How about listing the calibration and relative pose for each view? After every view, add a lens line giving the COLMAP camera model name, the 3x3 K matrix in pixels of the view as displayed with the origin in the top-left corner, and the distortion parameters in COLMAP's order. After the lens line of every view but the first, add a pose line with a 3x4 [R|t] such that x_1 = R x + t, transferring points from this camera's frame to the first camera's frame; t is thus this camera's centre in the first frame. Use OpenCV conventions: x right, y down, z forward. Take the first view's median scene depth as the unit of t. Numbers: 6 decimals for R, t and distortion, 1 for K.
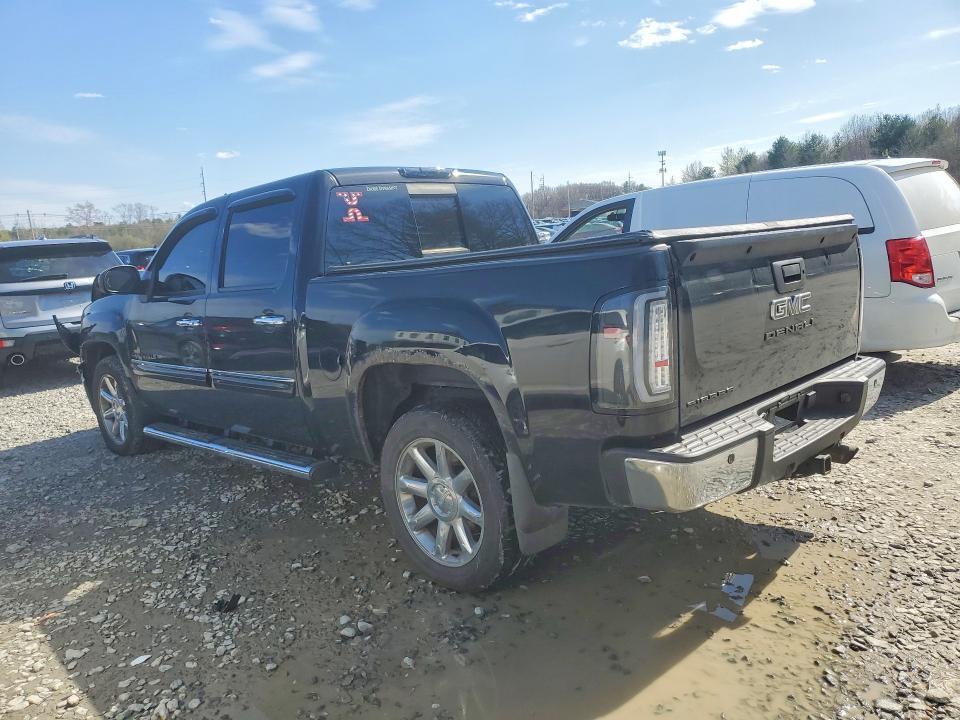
lens RADIAL K [[826.0, 0, 488.1], [0, 826.0, 359.4], [0, 0, 1]] dist [0.003802, 0.009027]
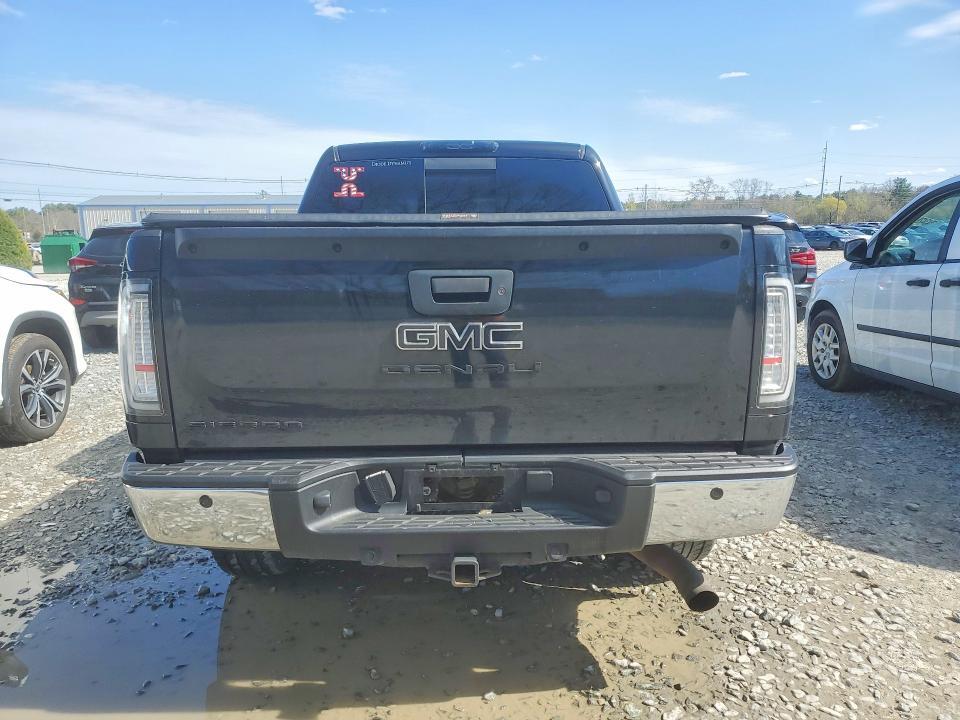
lens RADIAL K [[826.0, 0, 488.1], [0, 826.0, 359.4], [0, 0, 1]] dist [0.003802, 0.009027]
pose [[0.675771, 0.166753, -0.718002, 0.709013], [-0.146670, 0.985016, 0.090723, -0.087390], [0.722372, 0.044001, 0.690103, 0.433893]]
